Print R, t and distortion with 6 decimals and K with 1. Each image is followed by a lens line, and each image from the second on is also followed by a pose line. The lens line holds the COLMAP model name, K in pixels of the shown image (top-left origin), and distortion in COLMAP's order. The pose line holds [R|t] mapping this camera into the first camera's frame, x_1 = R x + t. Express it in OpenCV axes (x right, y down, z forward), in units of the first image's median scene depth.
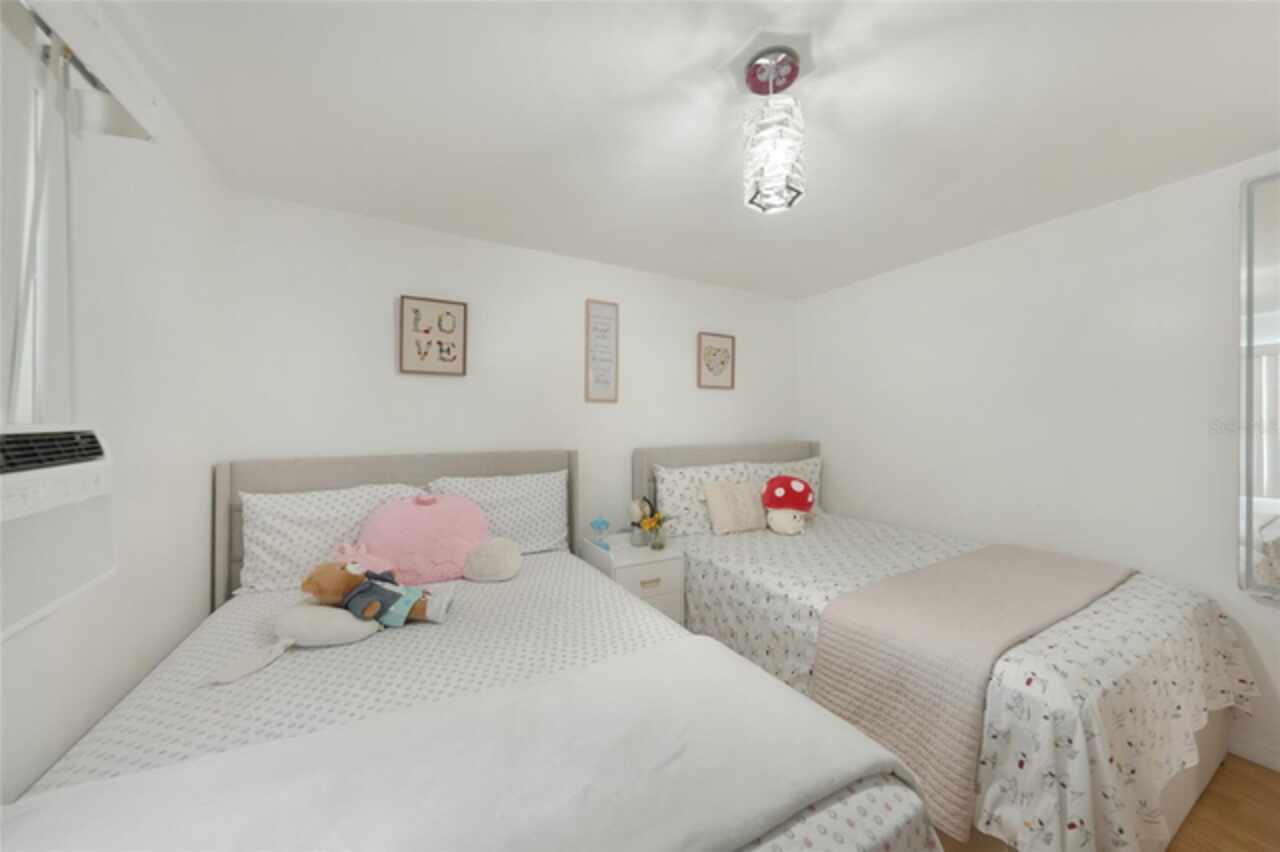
lens RADIAL K [[451.9, 0, 640.0], [0, 451.9, 426.0], [0, 0, 1]] dist [-0.022597, 0.006962]
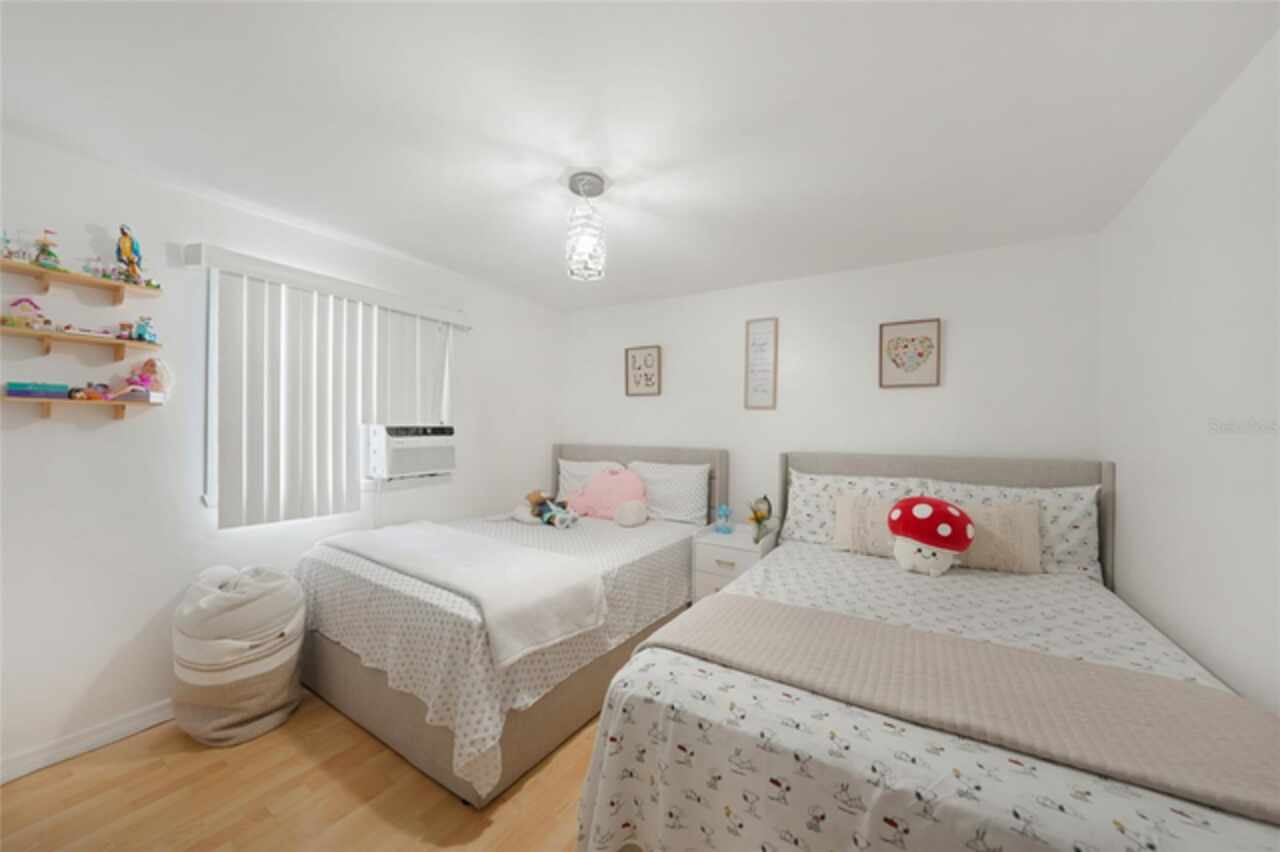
lens RADIAL K [[451.9, 0, 640.0], [0, 451.9, 426.0], [0, 0, 1]] dist [-0.022597, 0.006962]
pose [[0.470047, -0.003687, -0.882633, 0.872108], [-0.024067, 0.999566, -0.016992, 0.018177], [0.882313, 0.029229, 0.469755, 0.243285]]
